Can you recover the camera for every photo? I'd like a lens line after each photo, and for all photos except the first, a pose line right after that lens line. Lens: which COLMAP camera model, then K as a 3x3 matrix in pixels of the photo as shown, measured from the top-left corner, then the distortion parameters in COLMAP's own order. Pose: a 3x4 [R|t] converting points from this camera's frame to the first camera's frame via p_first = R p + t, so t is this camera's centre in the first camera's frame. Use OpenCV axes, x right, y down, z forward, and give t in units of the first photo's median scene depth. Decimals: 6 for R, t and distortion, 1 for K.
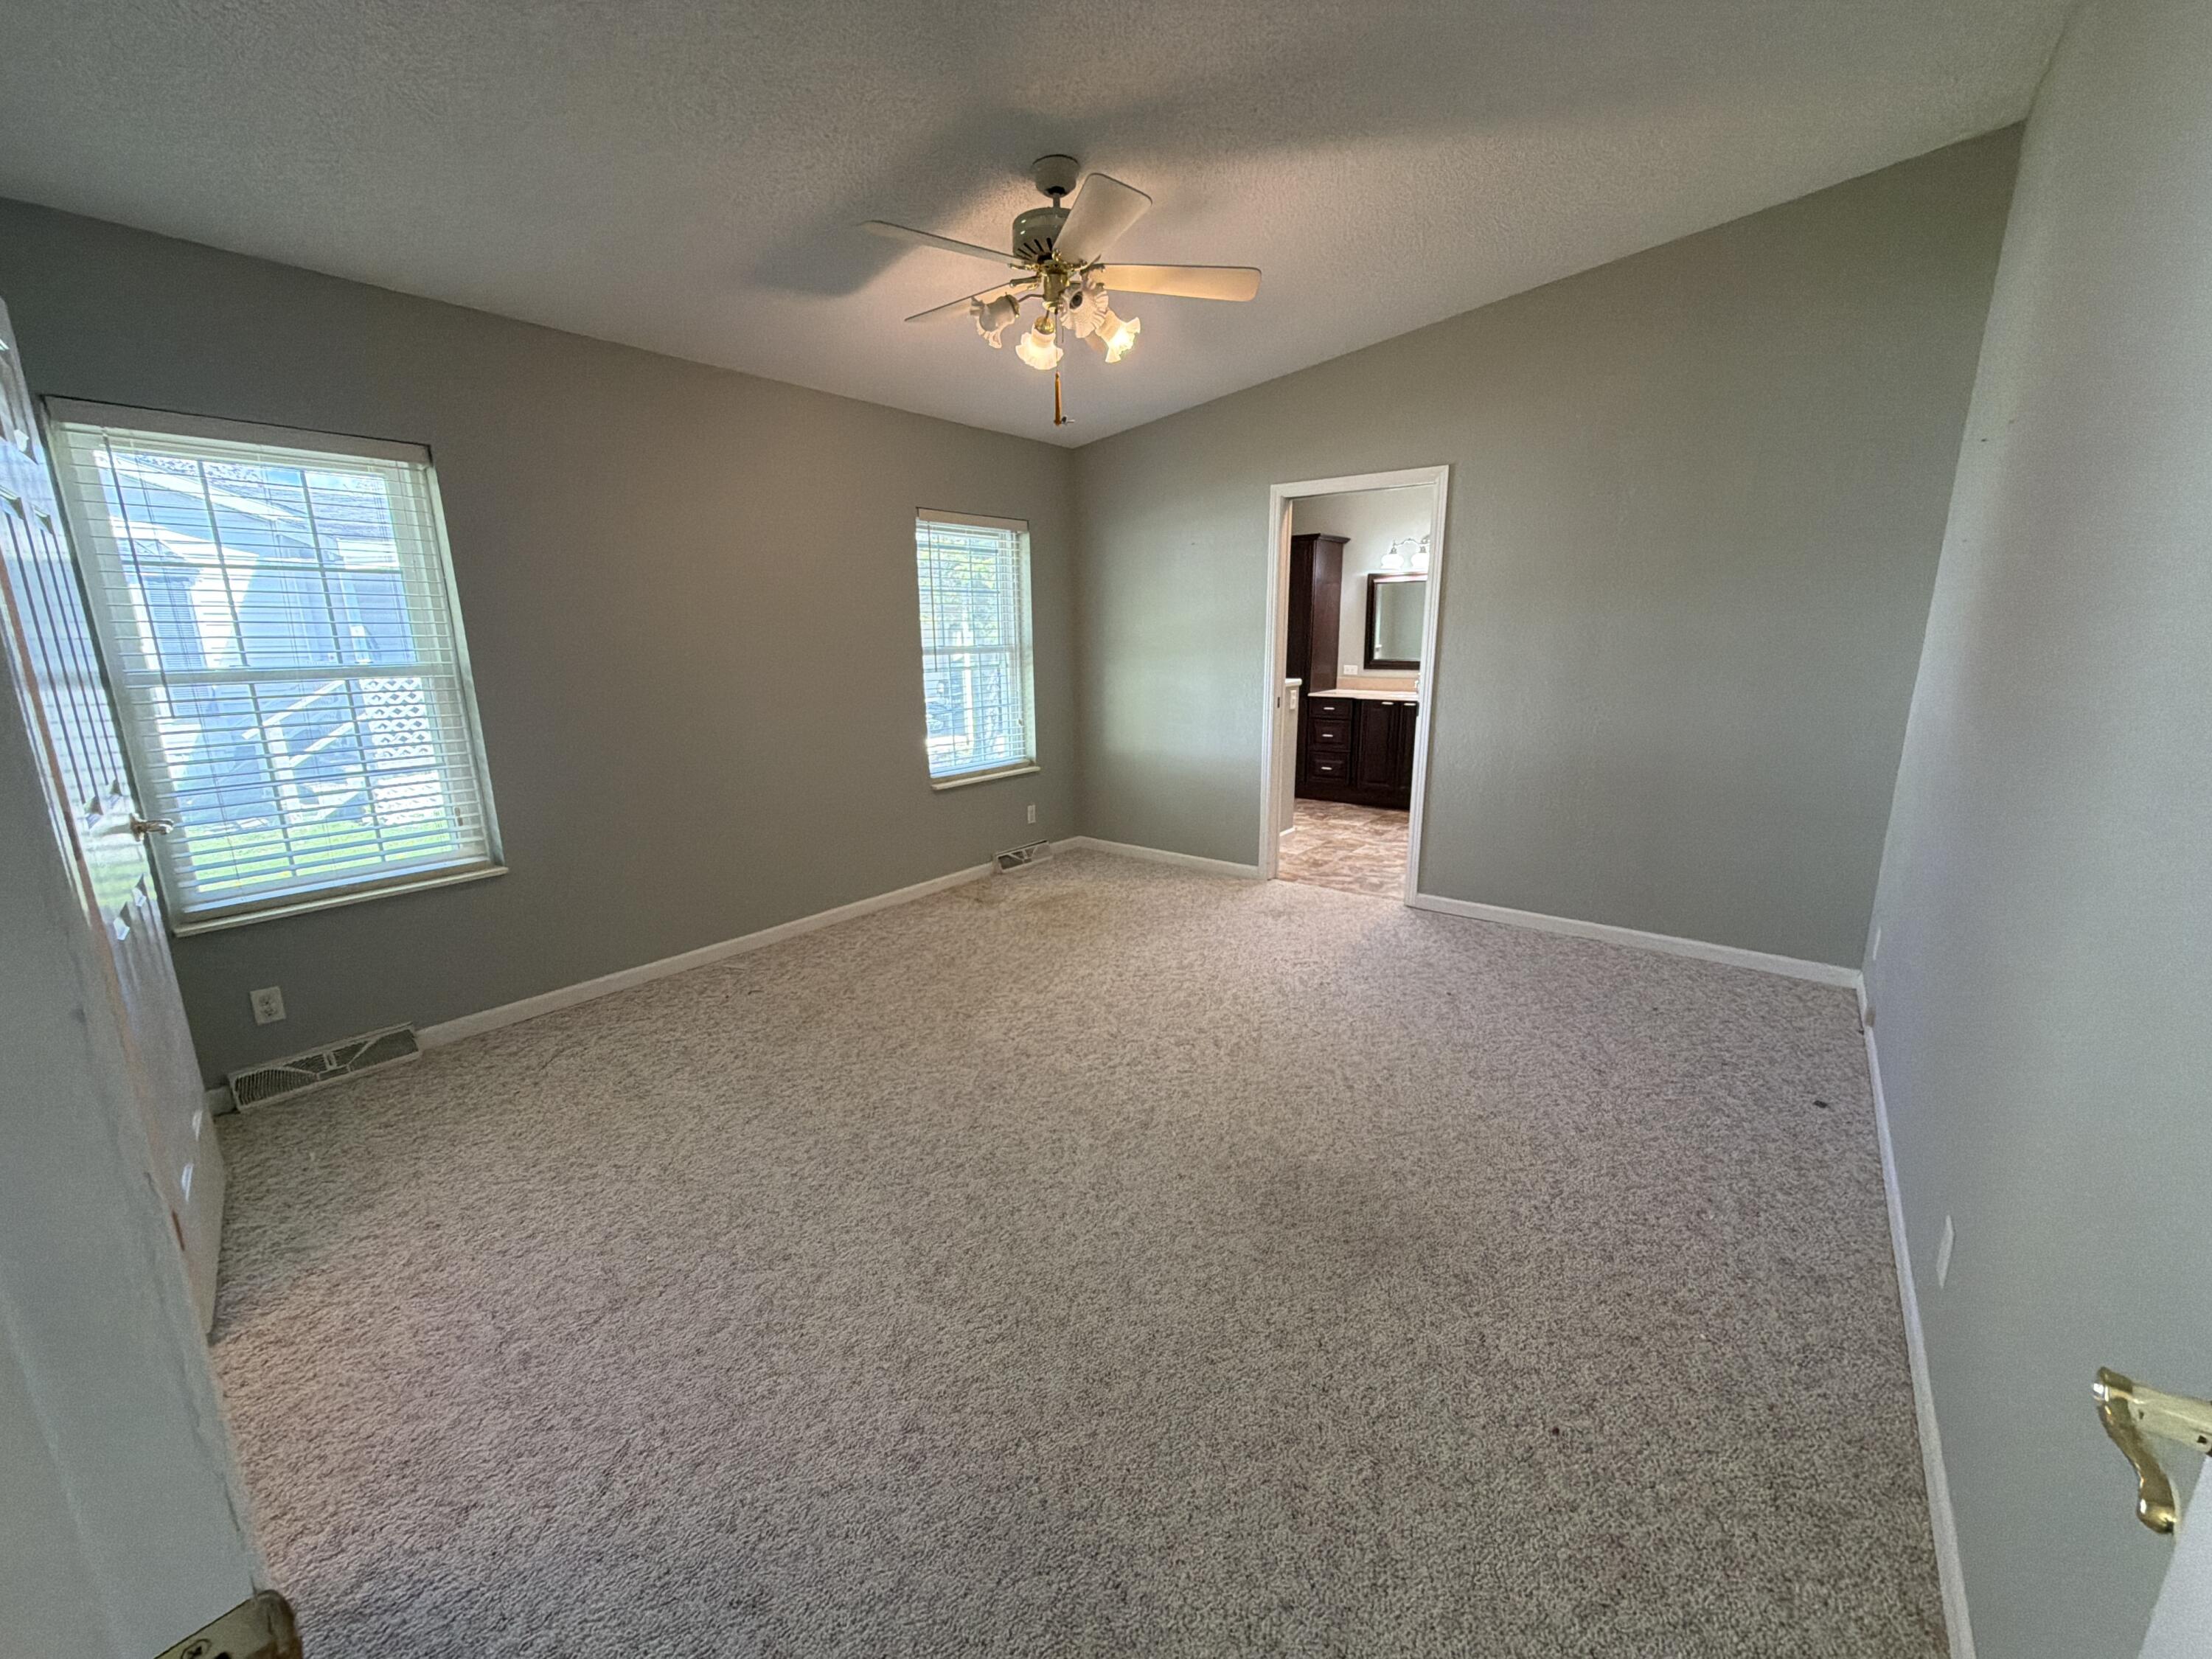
lens RADIAL K [[873.2, 0, 1106.7], [0, 873.2, 825.3], [0, 0, 1]] dist [-0.005868, 0.000241]
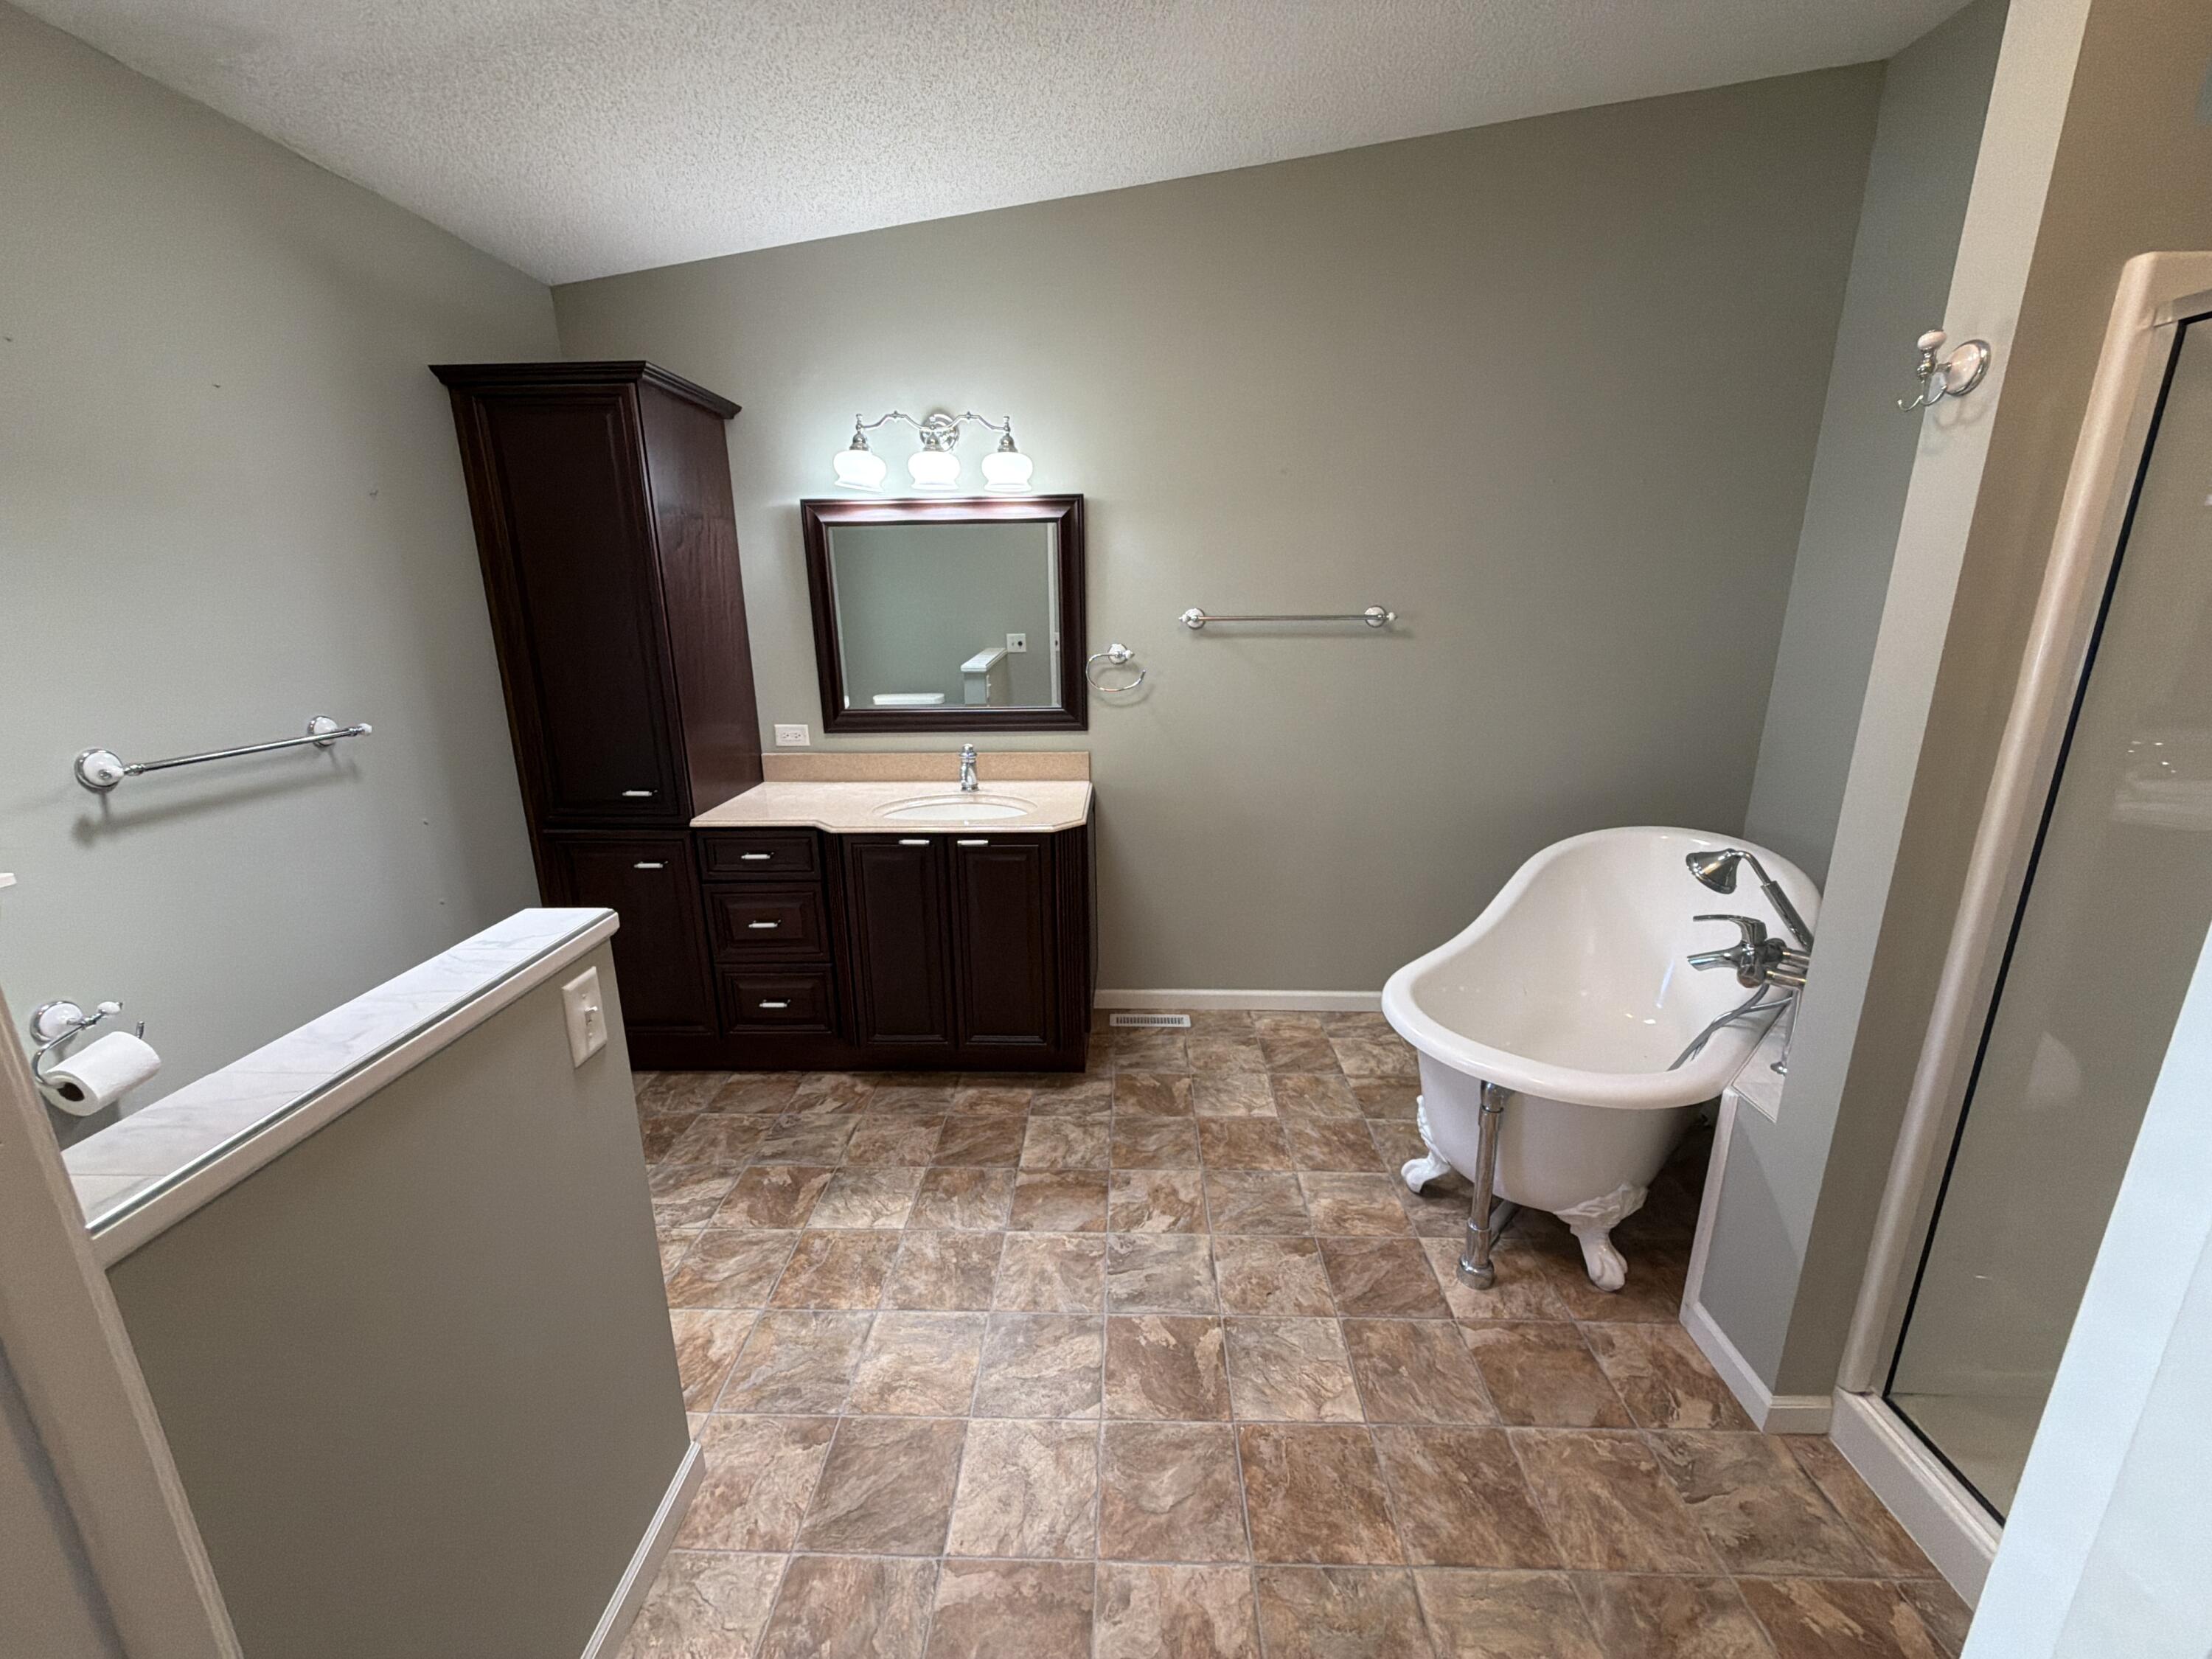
lens RADIAL K [[873.2, 0, 1094.7], [0, 873.2, 835.2], [0, 0, 1]] dist [-0.005868, 0.000241]
pose [[0.810830, -0.153422, 0.564815, 0.176606], [0.132086, 0.988103, 0.078783, -0.166180], [-0.570183, 0.010724, 0.821448, 0.660125]]
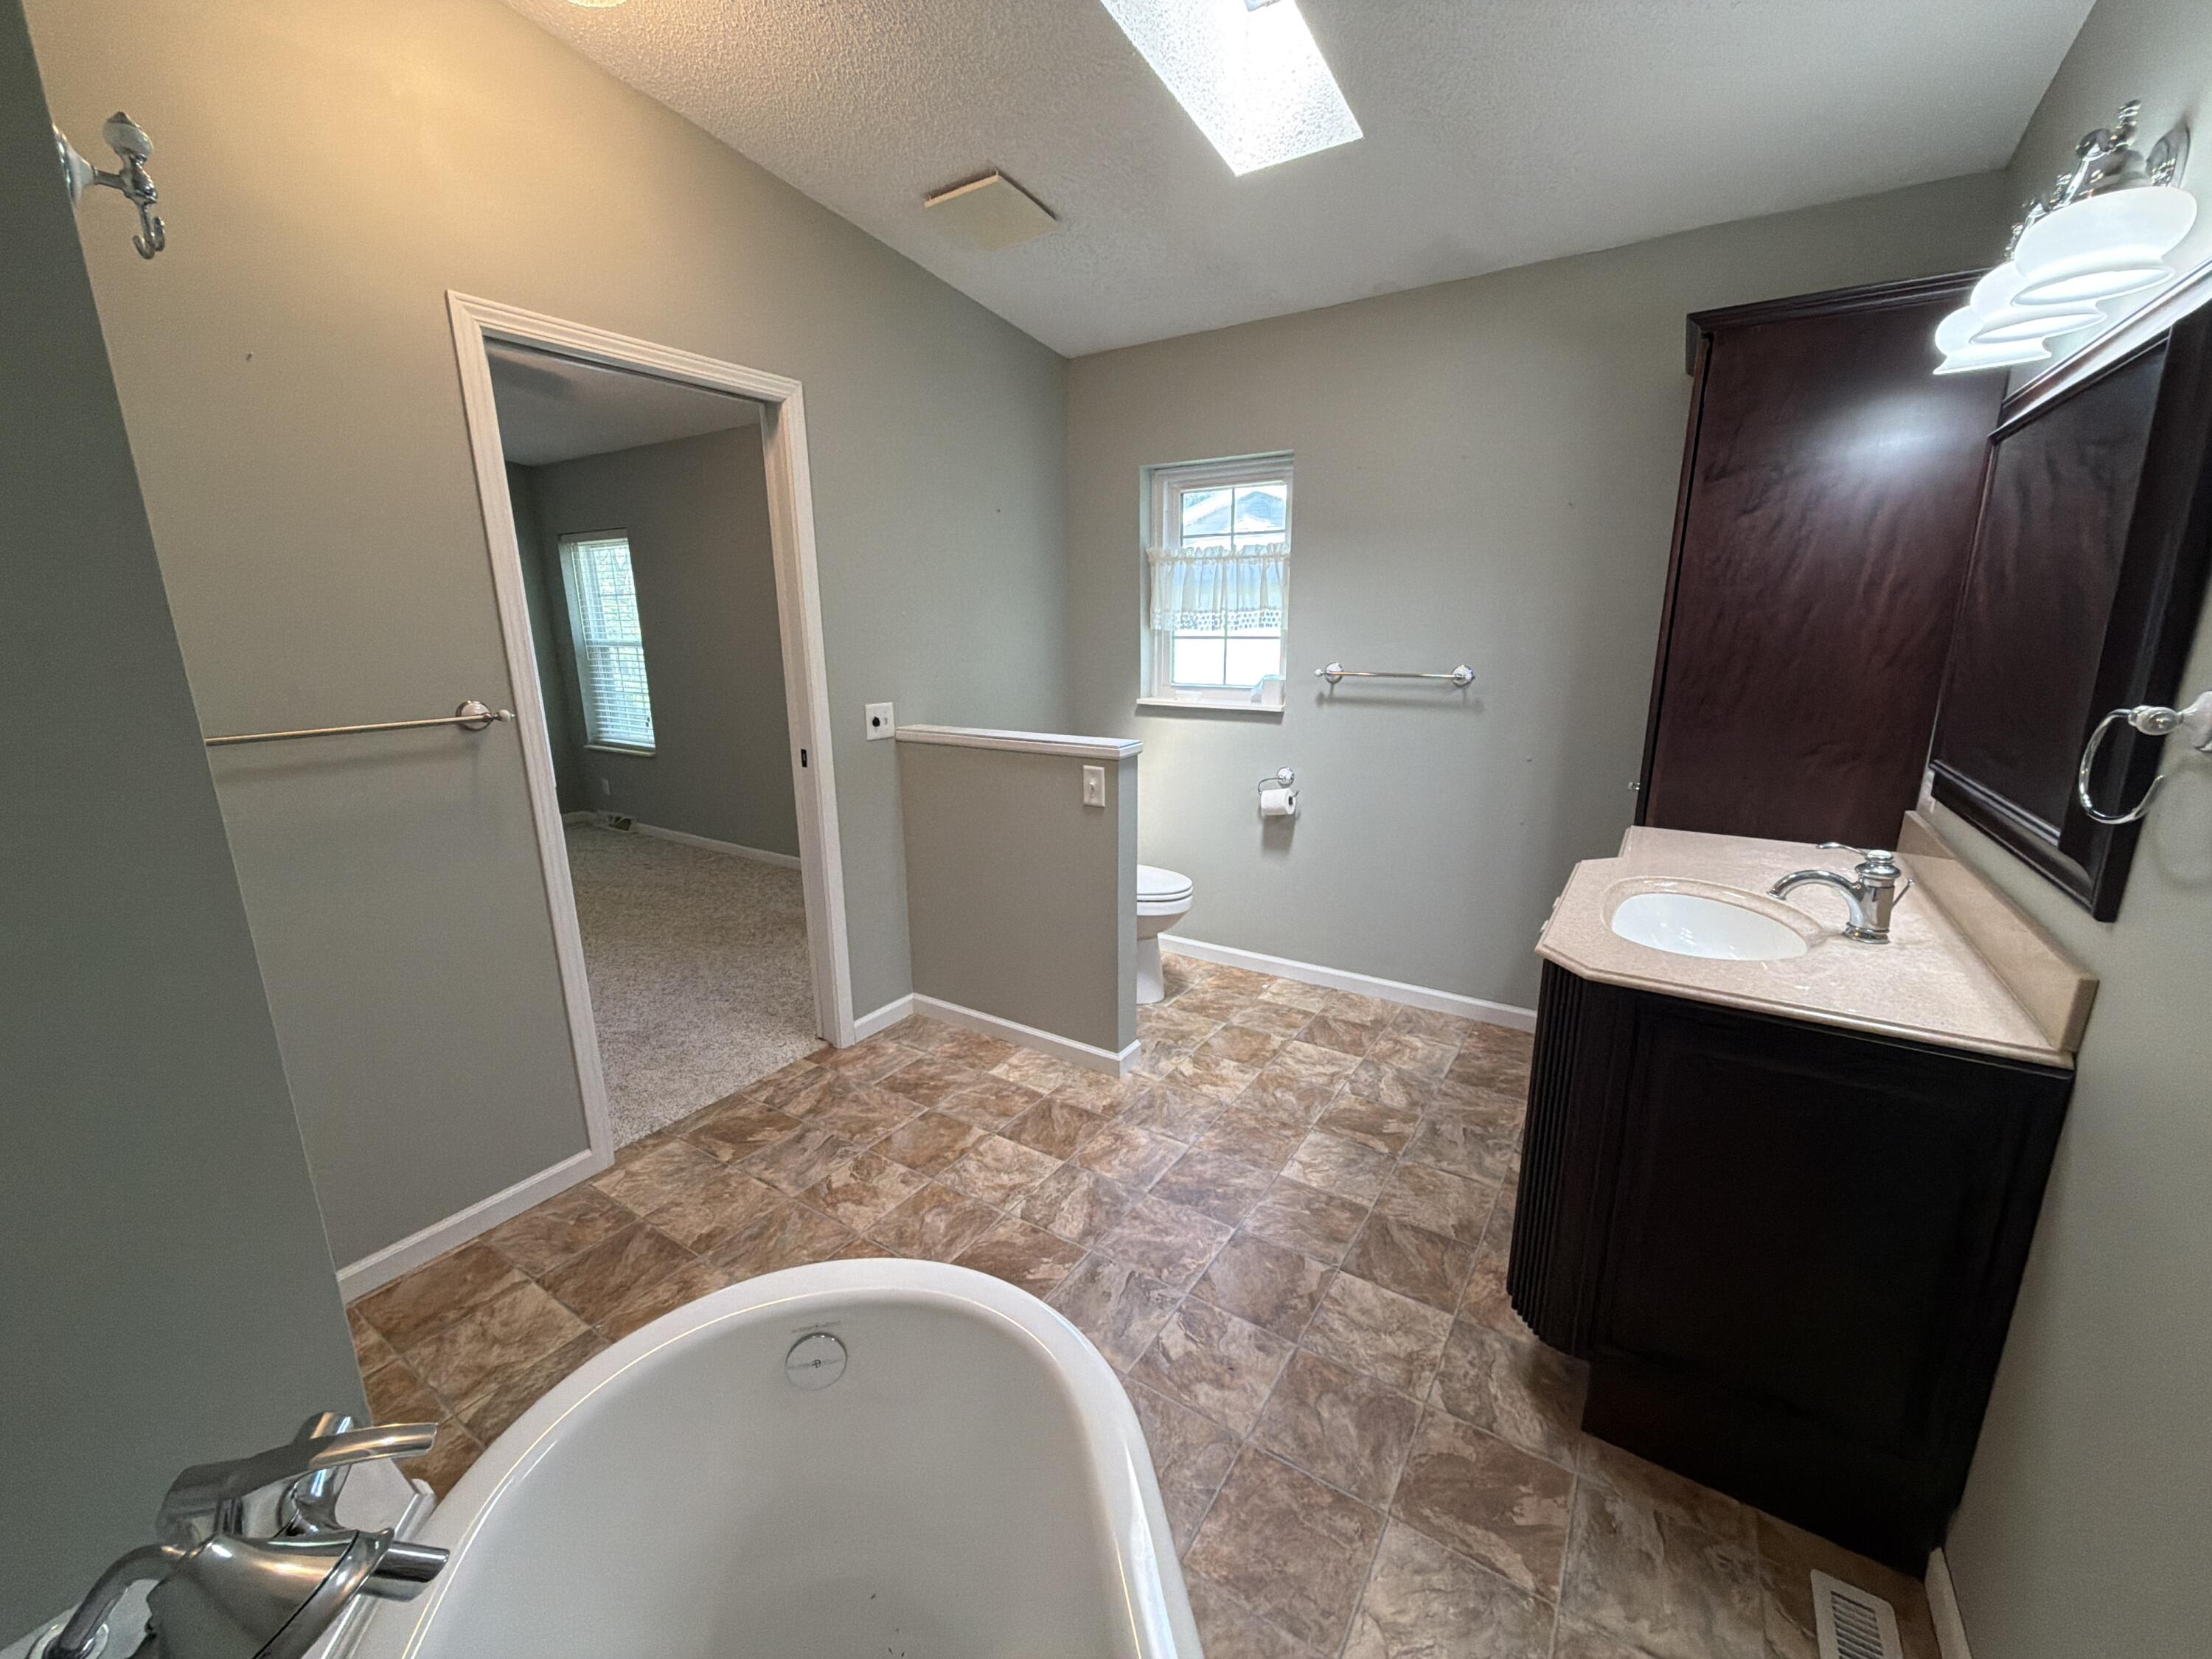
lens RADIAL K [[873.2, 0, 1110.8], [0, 873.2, 824.7], [0, 0, 1]] dist [-0.005868, 0.000241]
pose [[0.091903, 0.238922, -0.966680, 0.590529], [-0.210919, 0.953432, 0.215595, -0.199439], [0.973174, 0.184077, 0.138016, 0.836830]]
